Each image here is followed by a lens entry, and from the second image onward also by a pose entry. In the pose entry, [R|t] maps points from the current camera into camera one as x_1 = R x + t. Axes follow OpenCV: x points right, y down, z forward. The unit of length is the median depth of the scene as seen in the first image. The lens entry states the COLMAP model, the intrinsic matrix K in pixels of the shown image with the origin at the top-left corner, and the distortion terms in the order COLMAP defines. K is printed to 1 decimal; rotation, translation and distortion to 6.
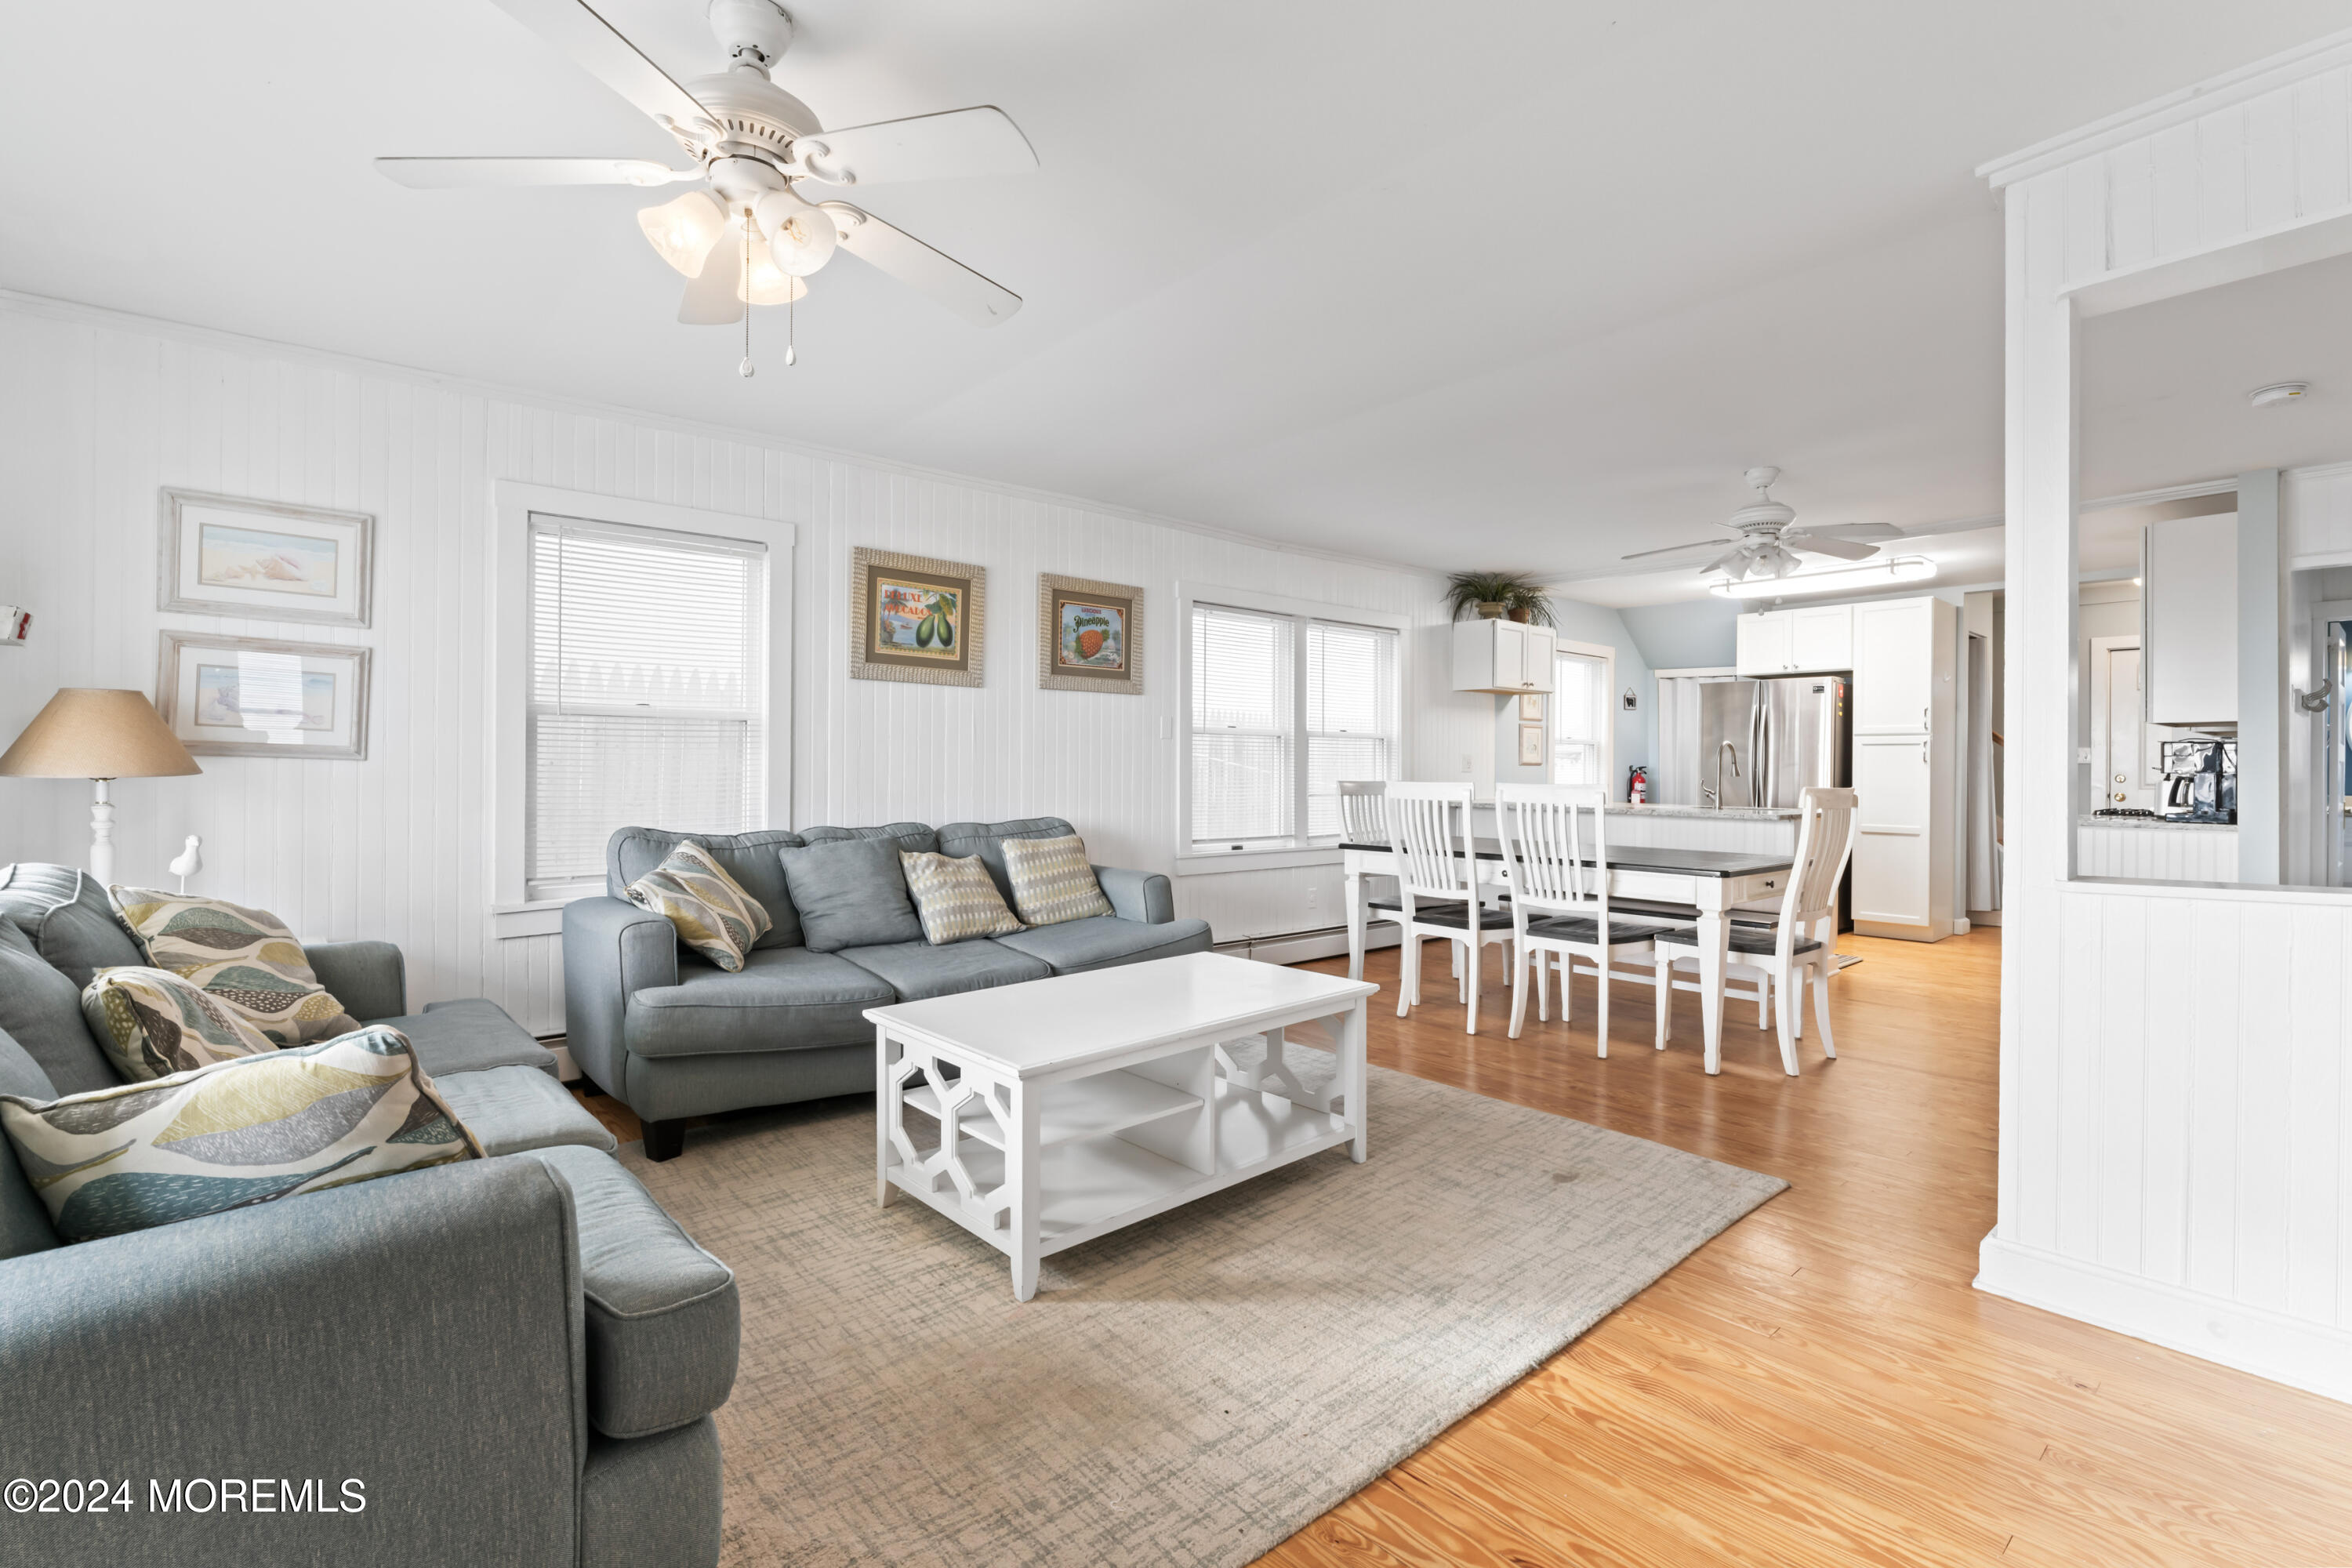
lens RADIAL K [[1074.3, 0, 1165.4], [0, 1074.3, 769.6], [0, 0, 1]] dist [-0.004920, -0.000293]
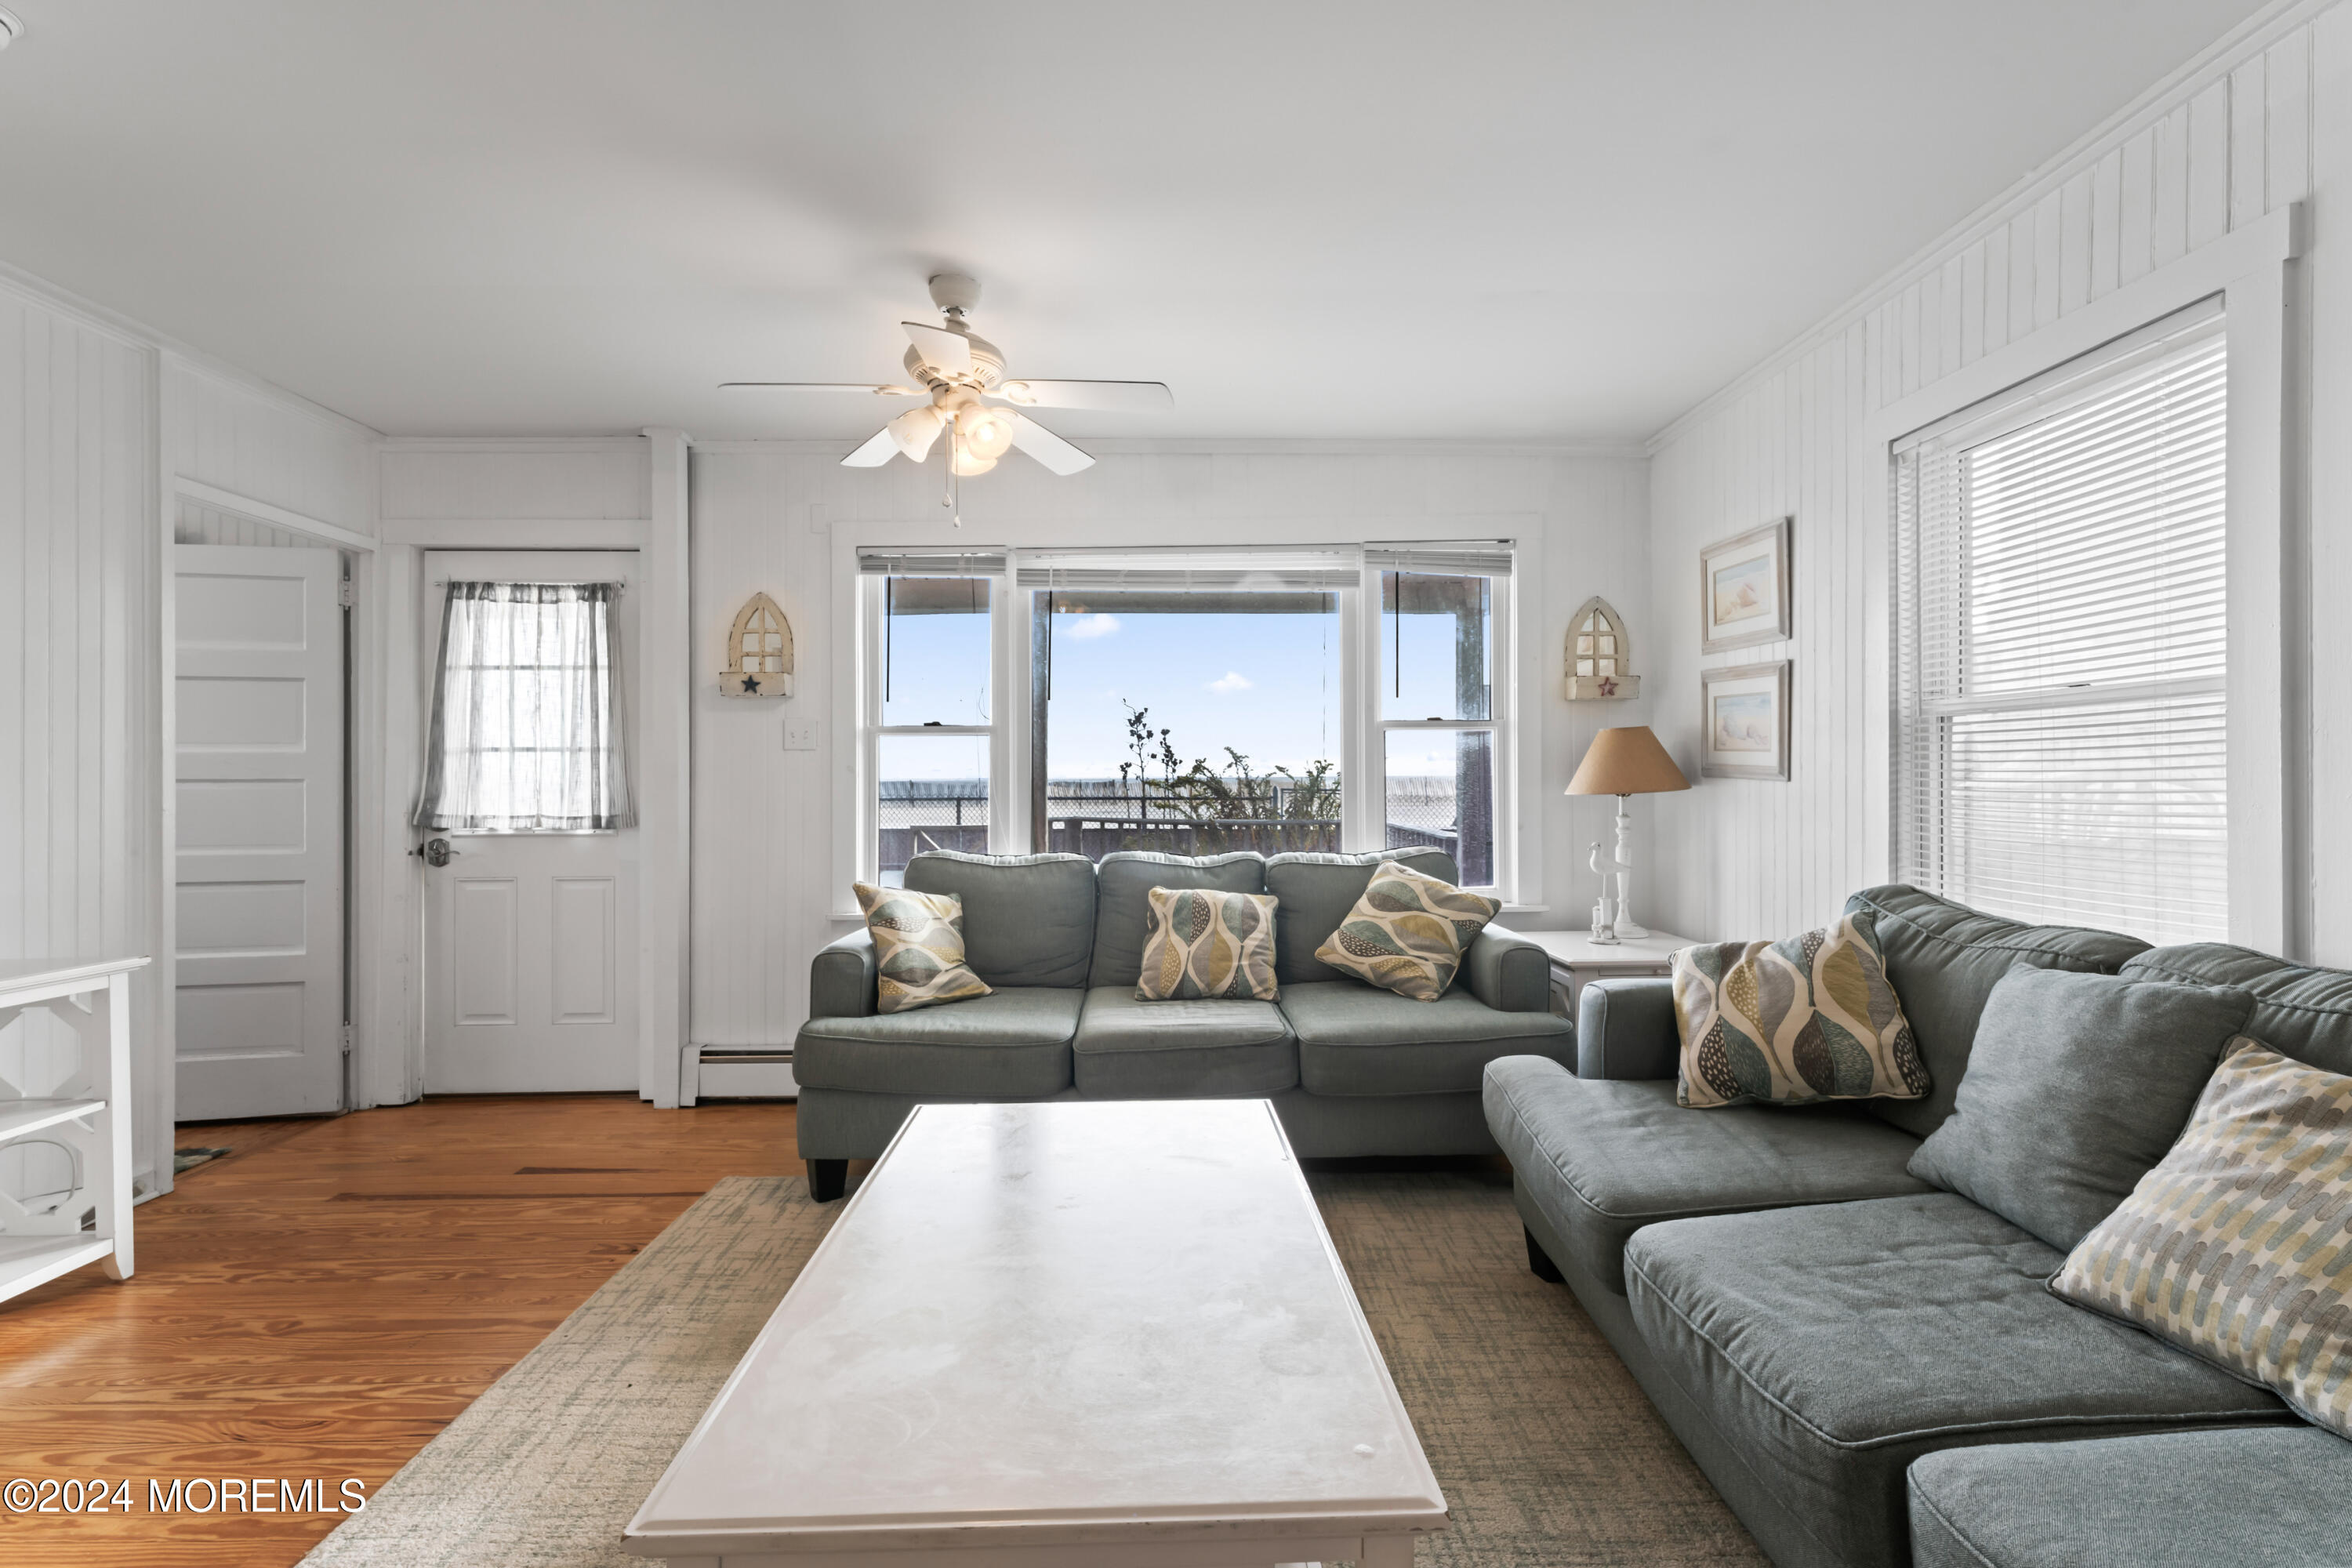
lens RADIAL K [[1046.3, 0, 1168.8], [0, 1046.3, 781.8], [0, 0, 1]] dist [-0.003464, 0.000264]
pose [[-0.636129, 0.000914, -0.771582, 0.269788], [-0.004484, 0.999978, 0.004882, -0.010088], [0.771569, 0.006565, -0.636111, 1.073100]]
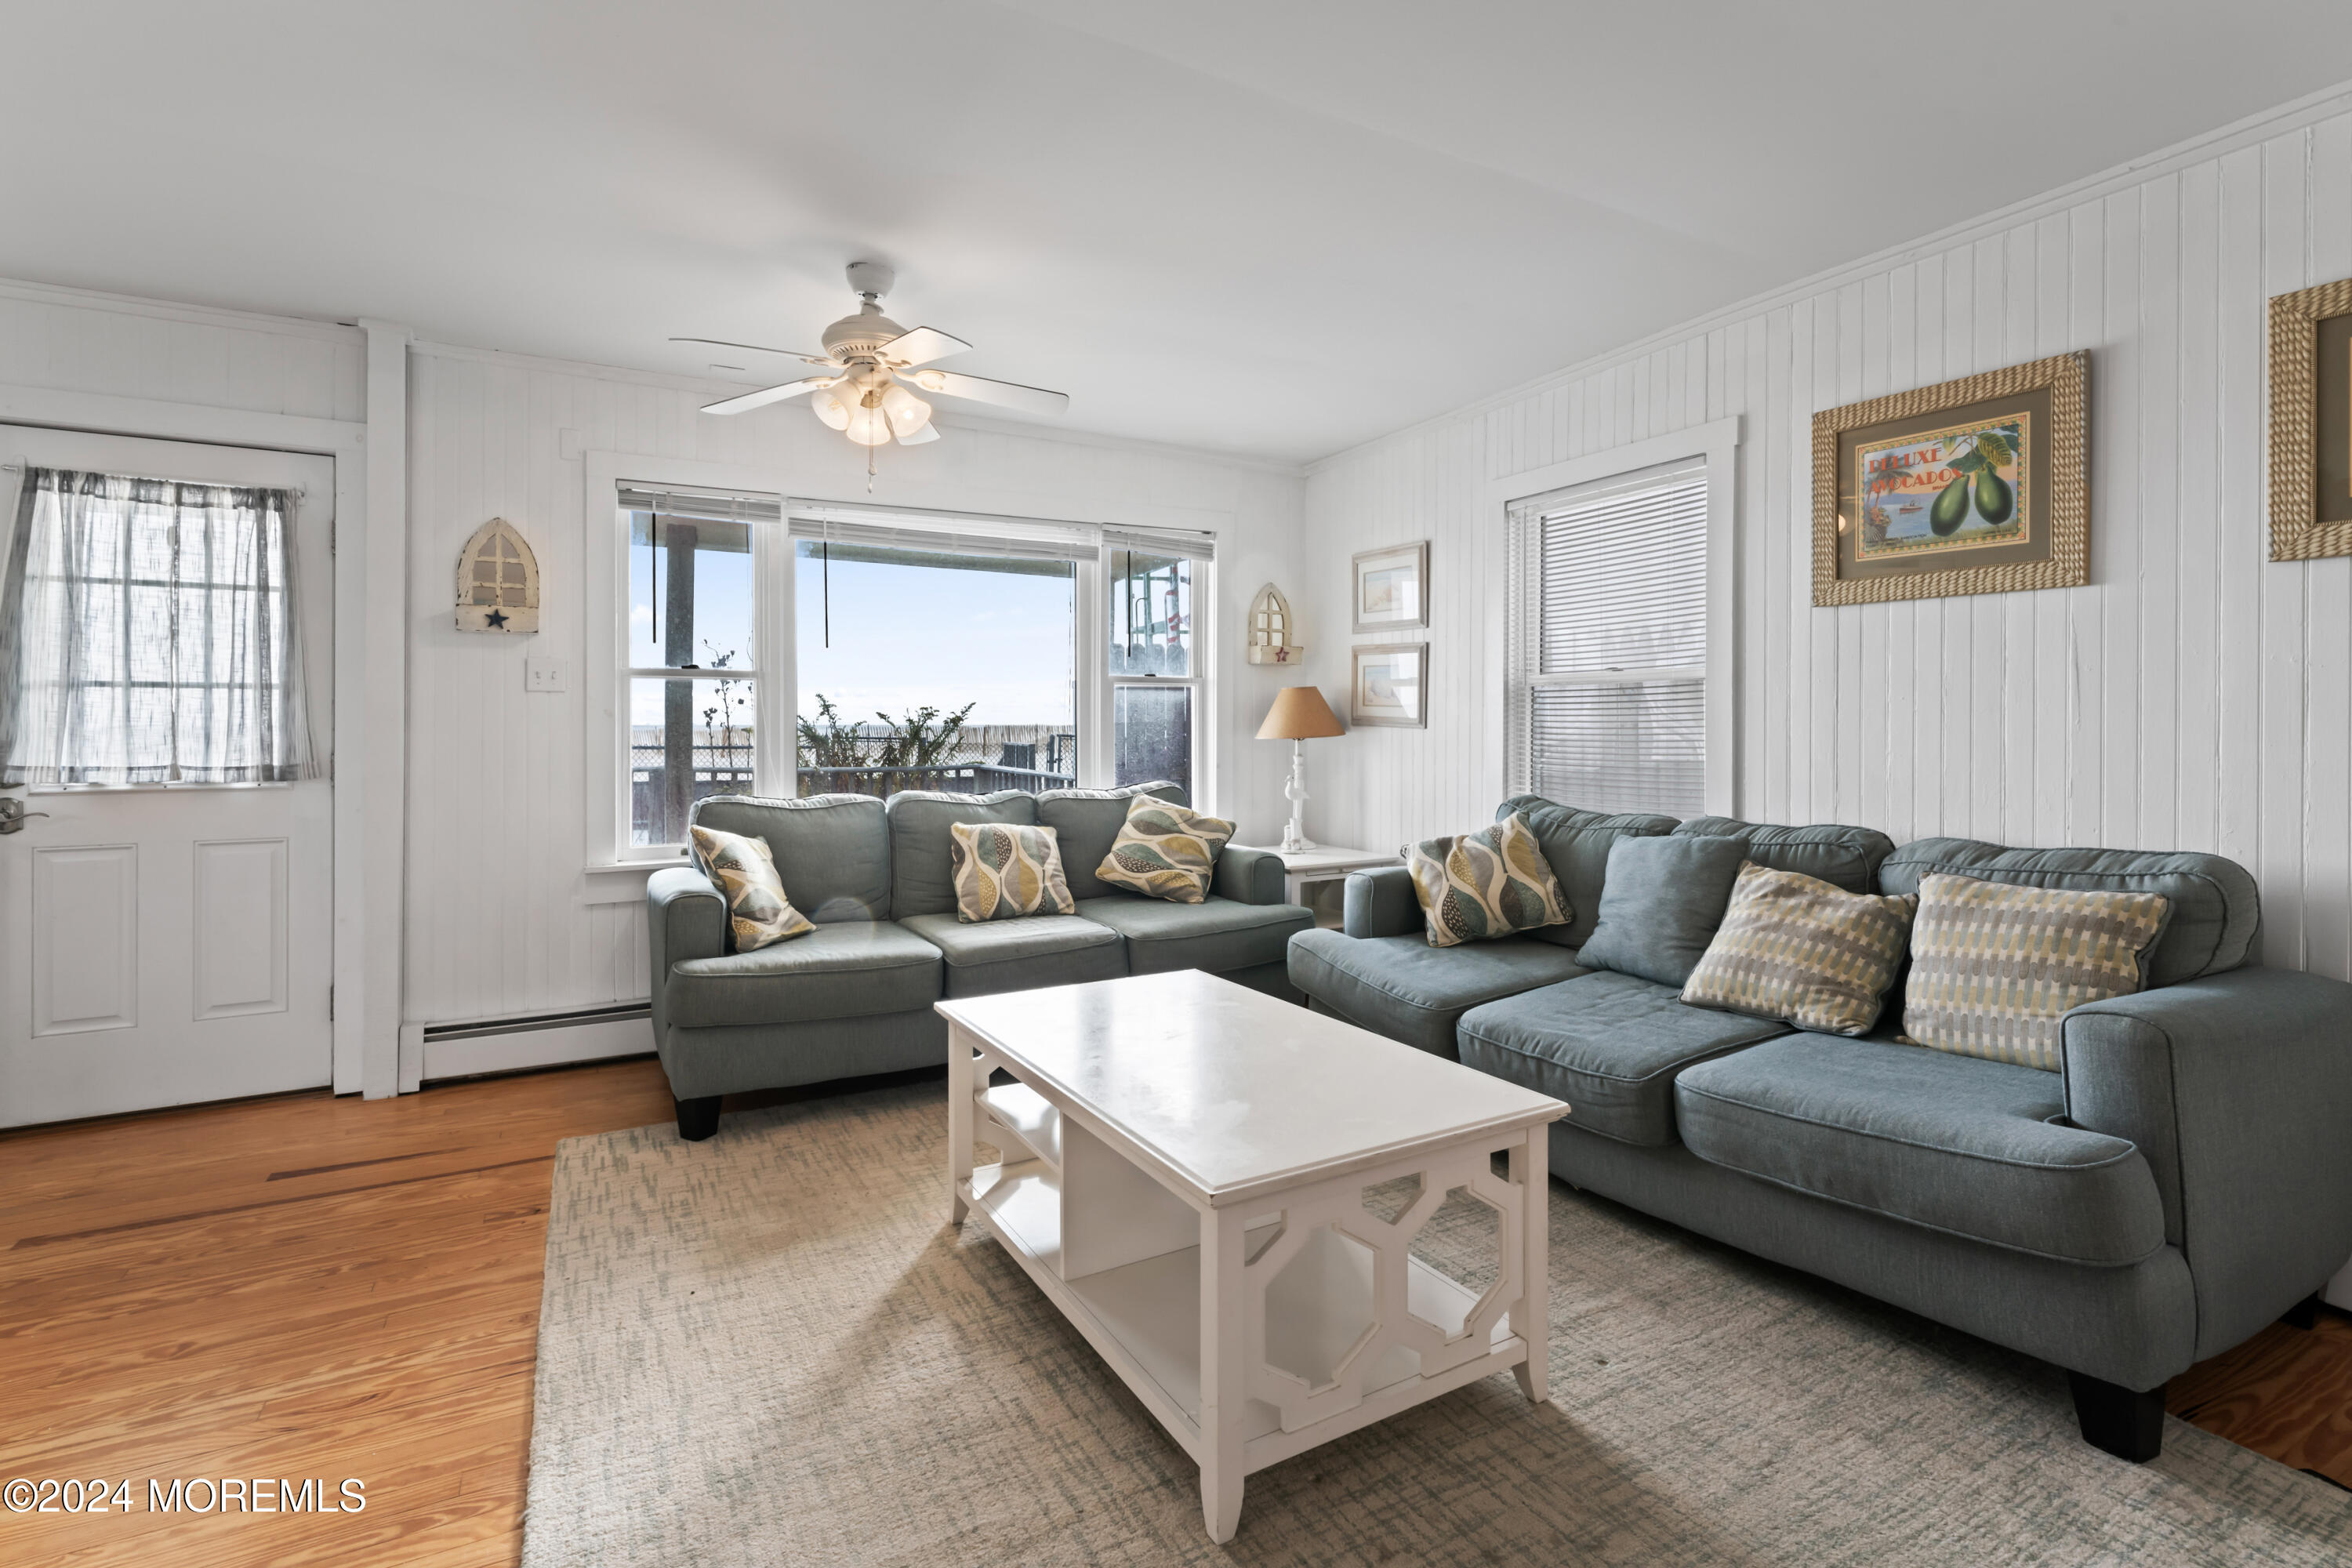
lens RADIAL K [[1074.3, 0, 1164.5], [0, 1074.3, 733.9], [0, 0, 1]] dist [-0.004920, -0.000293]
pose [[-0.208587, 0.002000, -0.978002, 0.552331], [-0.008475, 0.999957, 0.003853, -0.004778], [0.977967, 0.009092, -0.208561, 0.888591]]
